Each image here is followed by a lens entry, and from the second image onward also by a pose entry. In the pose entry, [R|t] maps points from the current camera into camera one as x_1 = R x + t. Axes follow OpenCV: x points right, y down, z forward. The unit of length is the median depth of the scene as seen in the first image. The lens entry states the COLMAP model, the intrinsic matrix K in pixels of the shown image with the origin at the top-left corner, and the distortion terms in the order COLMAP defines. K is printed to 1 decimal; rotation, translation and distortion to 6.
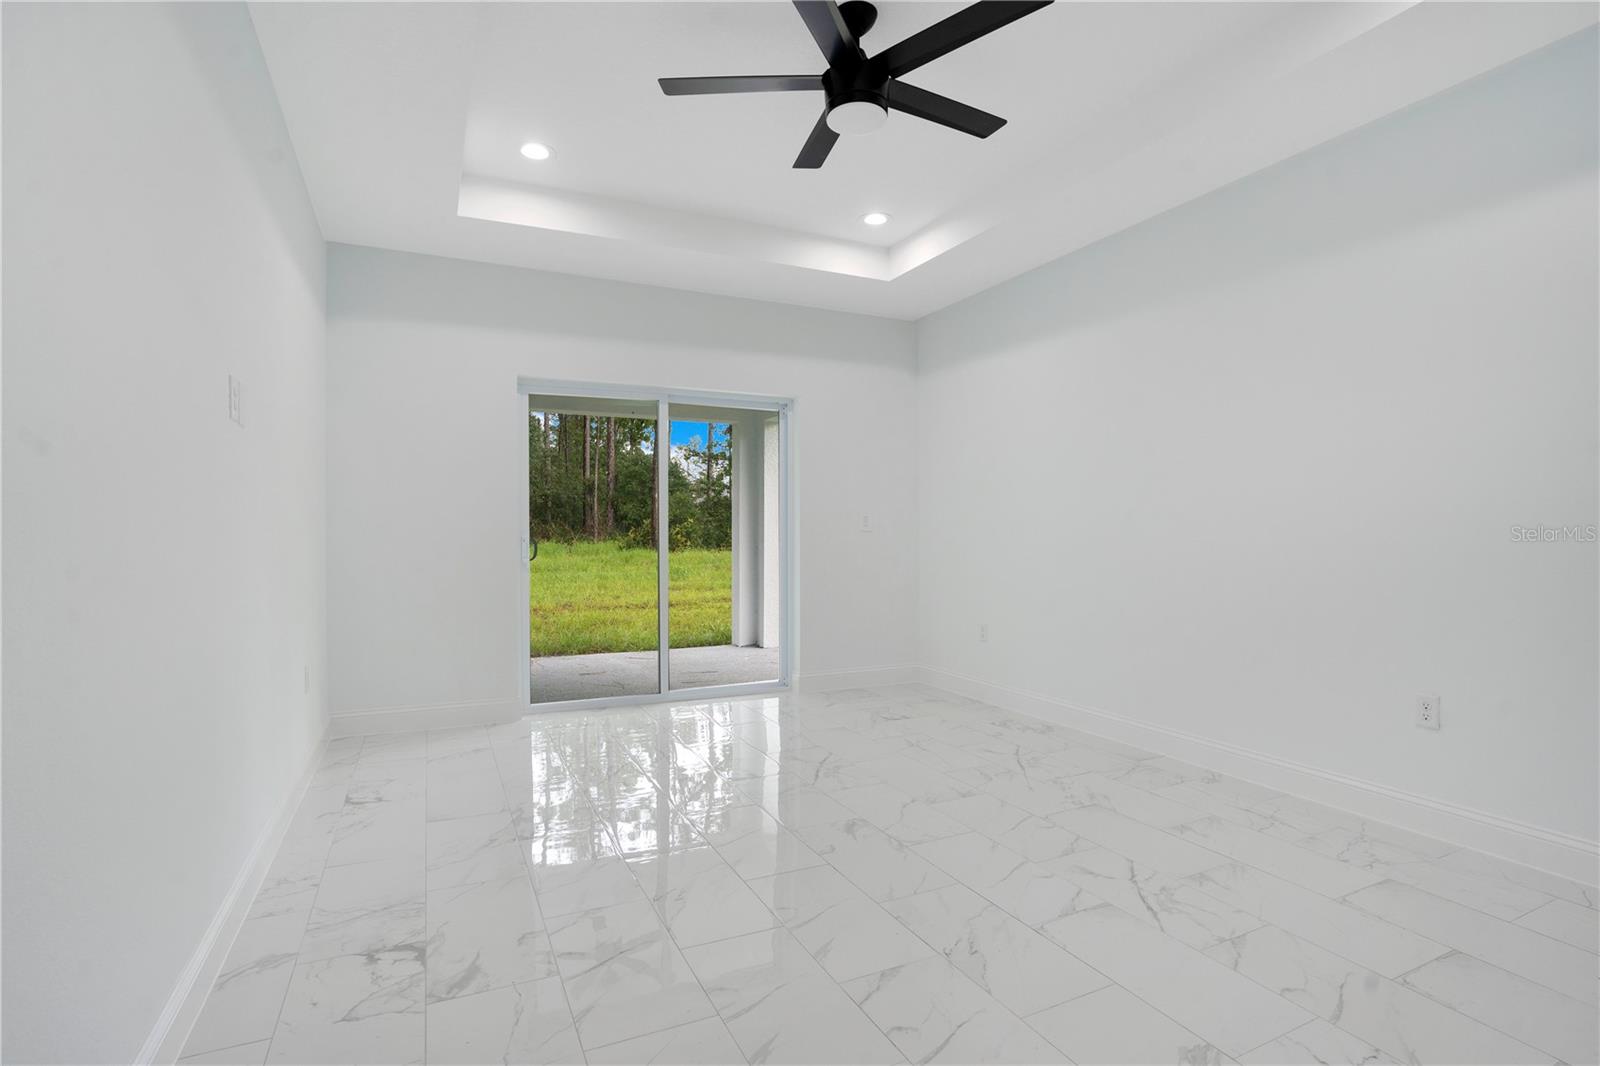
lens RADIAL K [[737.7, 0, 792.4], [0, 737.7, 533.8], [0, 0, 1]] dist [-0.067538, 0.025062]
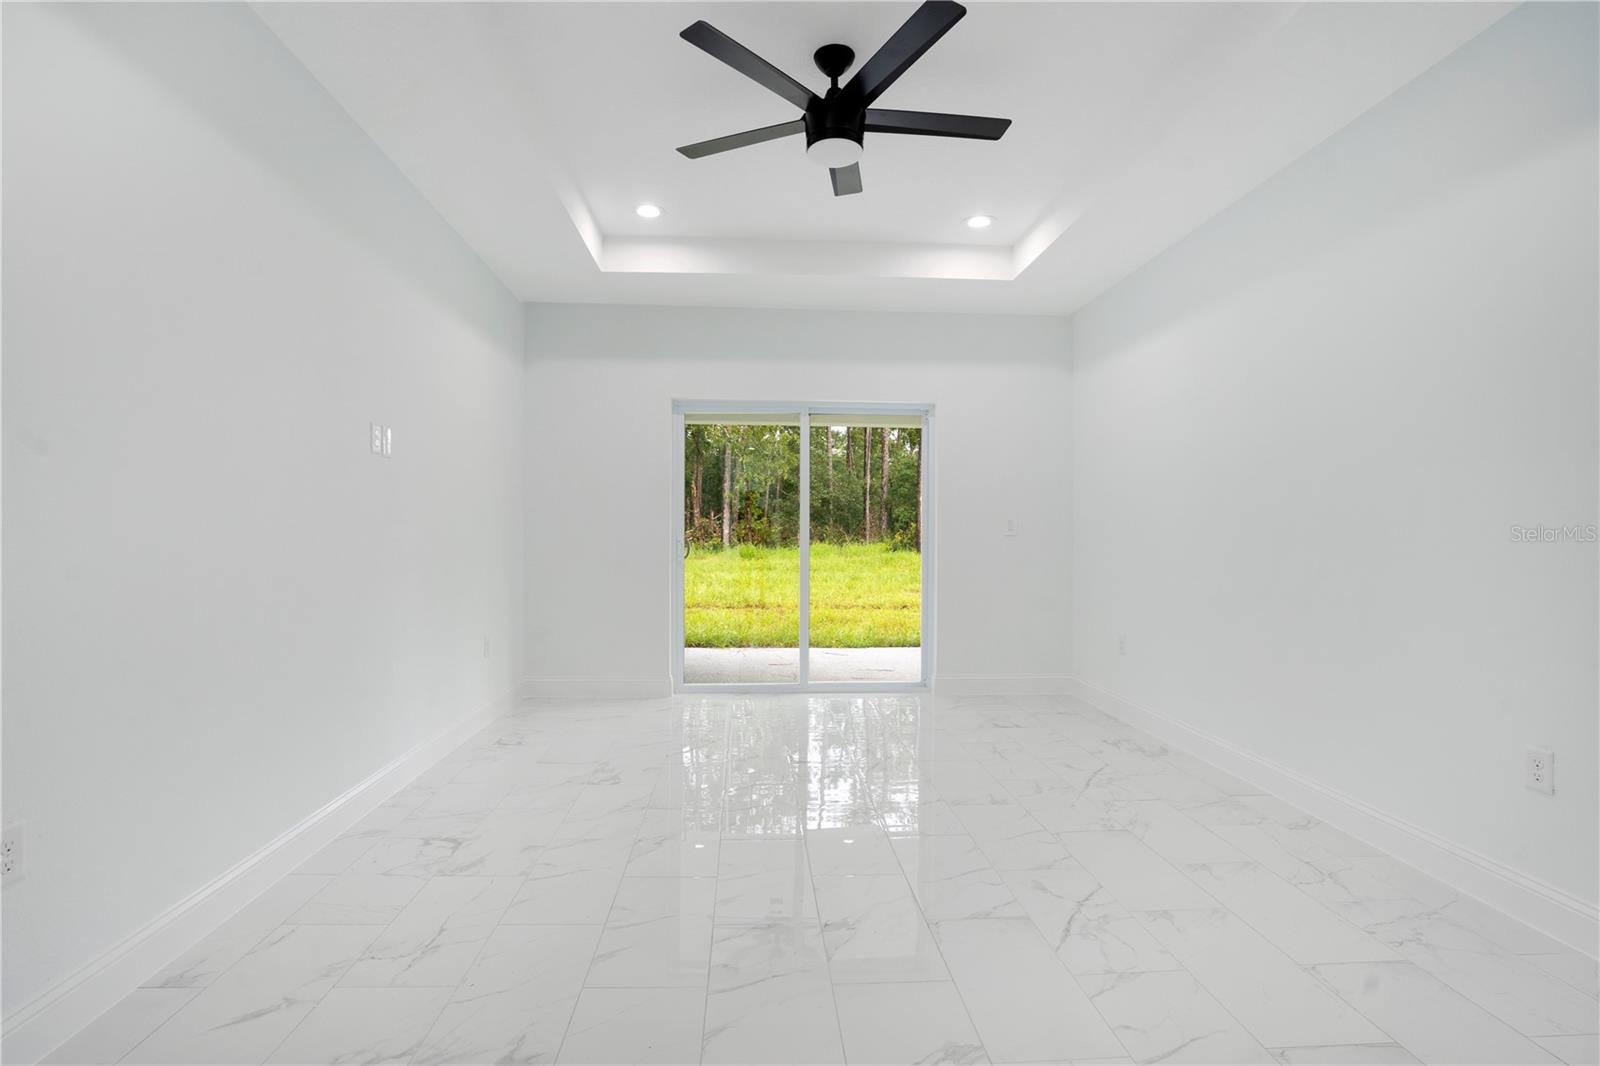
lens RADIAL K [[737.7, 0, 792.4], [0, 737.7, 533.8], [0, 0, 1]] dist [-0.067538, 0.025062]
pose [[0.930623, 0.006654, -0.365918, 0.218782], [-0.007964, 0.999966, -0.002071, -0.001340], [0.365892, 0.004842, 0.930645, -0.014718]]
